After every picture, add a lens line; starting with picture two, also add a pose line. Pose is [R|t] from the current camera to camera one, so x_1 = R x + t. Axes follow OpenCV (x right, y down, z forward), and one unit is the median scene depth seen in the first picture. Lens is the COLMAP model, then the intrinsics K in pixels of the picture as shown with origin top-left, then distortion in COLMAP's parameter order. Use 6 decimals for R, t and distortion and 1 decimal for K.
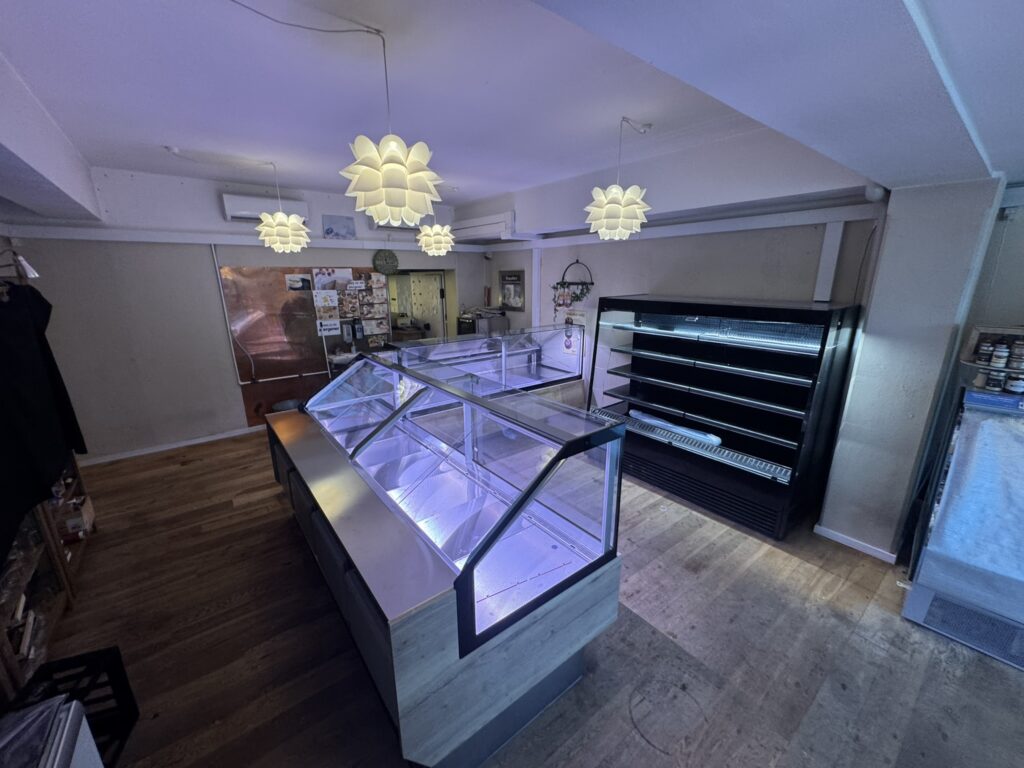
lens RADIAL K [[407.6, 0, 510.2], [0, 407.6, 384.3], [0, 0, 1]] dist [0.000683, 0.000314]
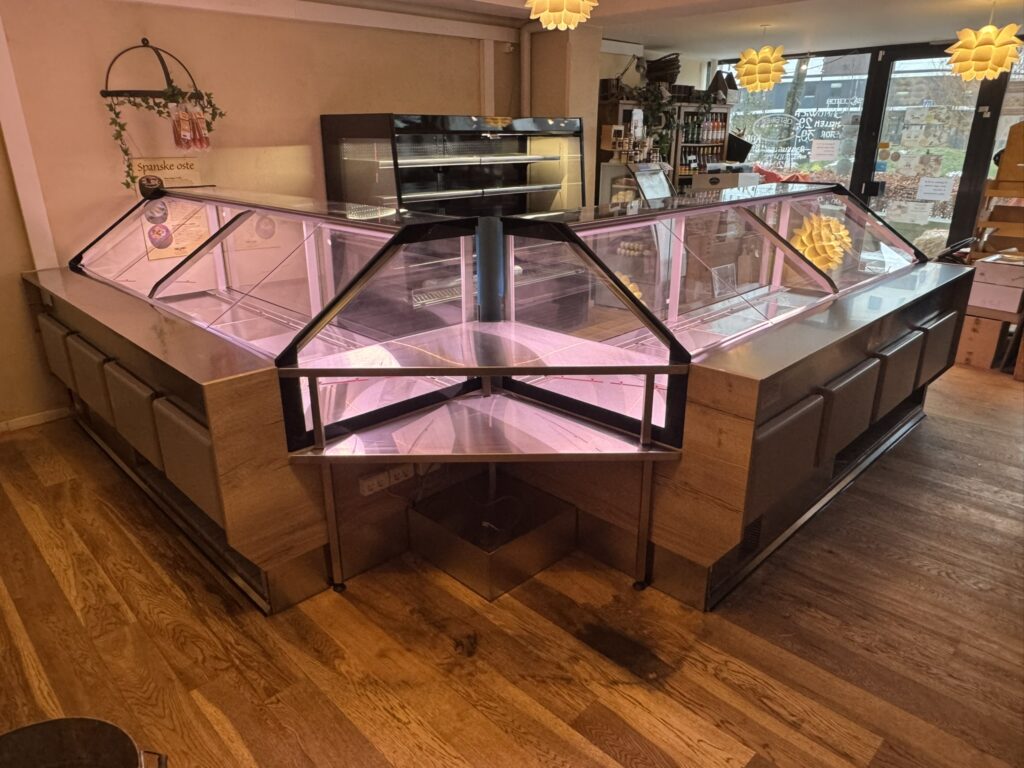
lens RADIAL K [[679.0, 0, 512.0], [0, 679.0, 384.0], [0, 0, 1]] dist [-0.006200, -0.000650]
pose [[-0.120035, -0.340849, 0.932424, -0.993111], [0.265273, 0.894052, 0.360972, -0.183838], [-0.956672, 0.290676, -0.016899, 1.049202]]
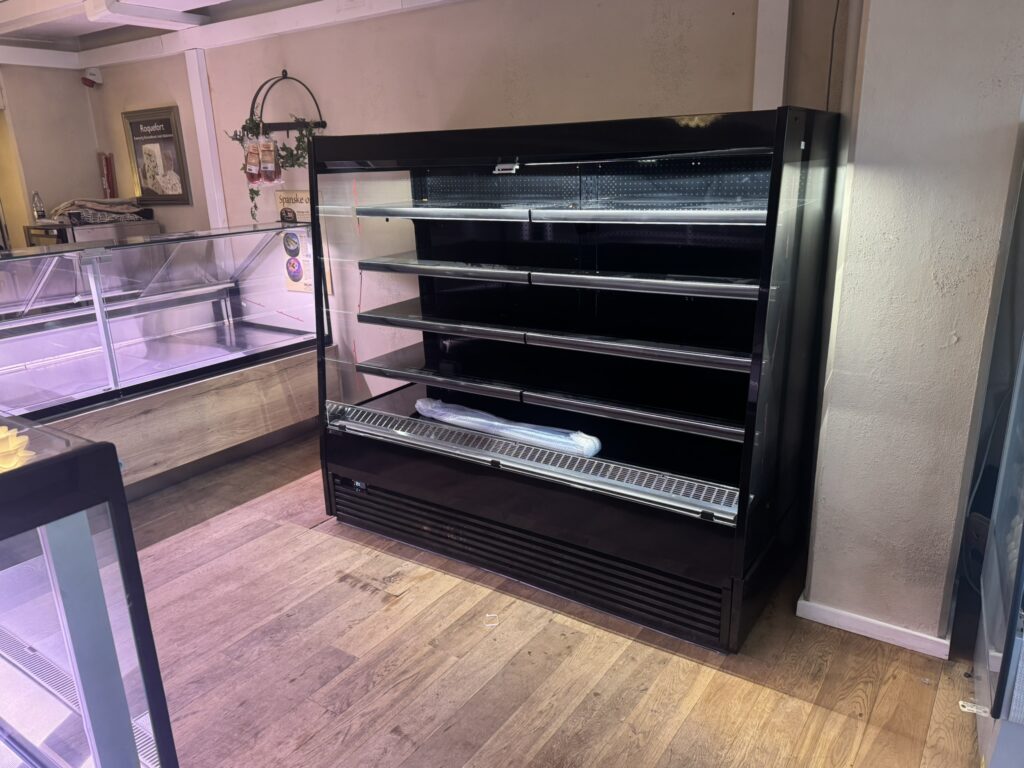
lens RADIAL K [[737.1, 0, 509.0], [0, 737.1, 386.3], [0, 0, 1]] dist [0.059055, -0.066383]
pose [[0.954282, -0.110640, 0.277677, 0.193162], [0.104350, 0.993838, 0.037377, 0.033247], [-0.280102, -0.006692, 0.959947, 0.240923]]
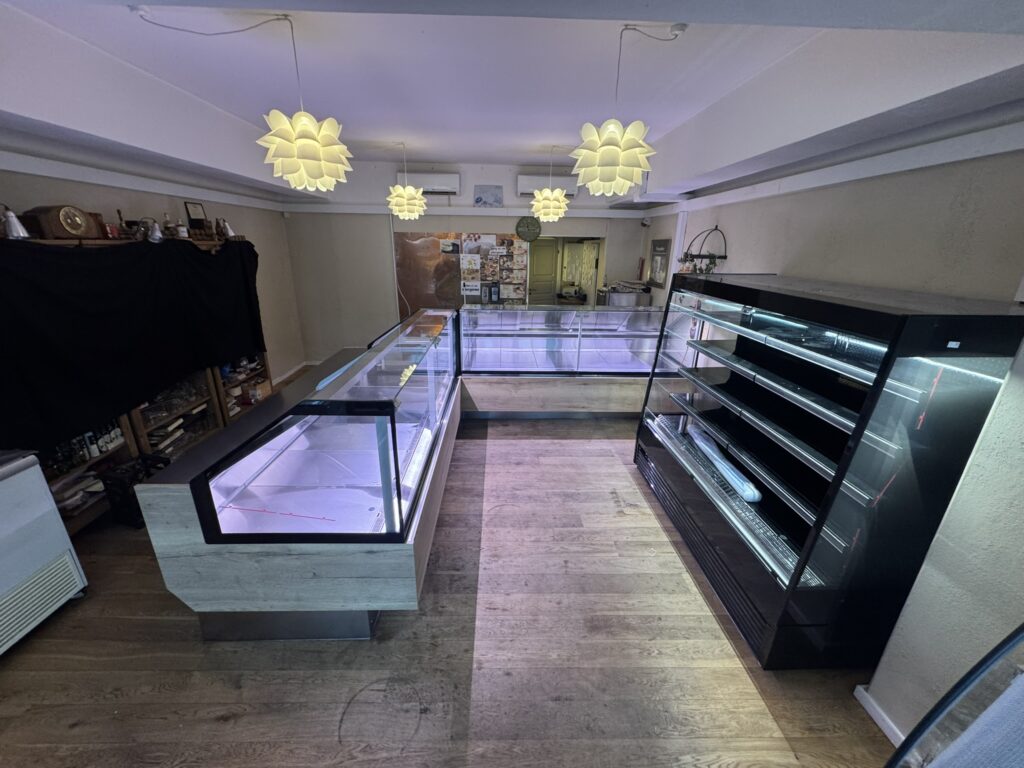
lens RADIAL K [[407.6, 0, 510.2], [0, 407.6, 384.3], [0, 0, 1]] dist [0.000683, 0.000314]
pose [[0.803129, 0.211786, -0.556894, 0.489395], [-0.175461, 0.977313, 0.118629, -0.047393], [0.569384, 0.002439, 0.822068, 0.199591]]
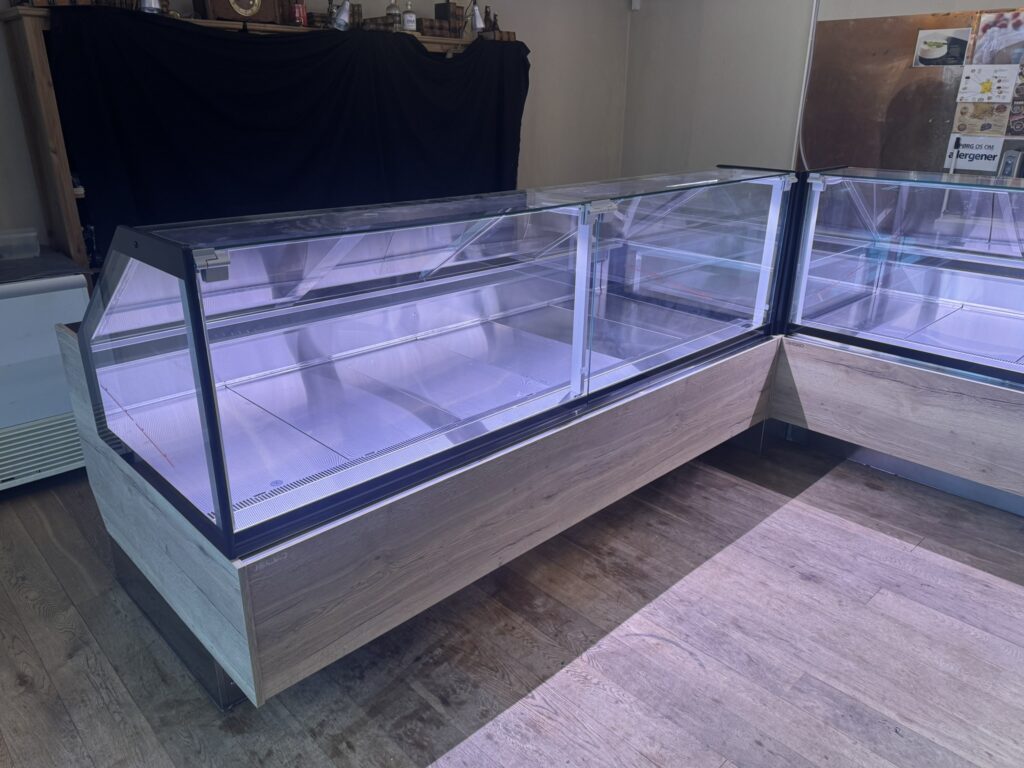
lens RADIAL K [[737.1, 0, 509.0], [0, 737.1, 386.3], [0, 0, 1]] dist [0.059055, -0.066383]
pose [[0.105128, 0.367057, -0.924239, 0.539068], [-0.265138, 0.906093, 0.329692, -0.059572], [0.958462, 0.210391, 0.192577, 0.596831]]
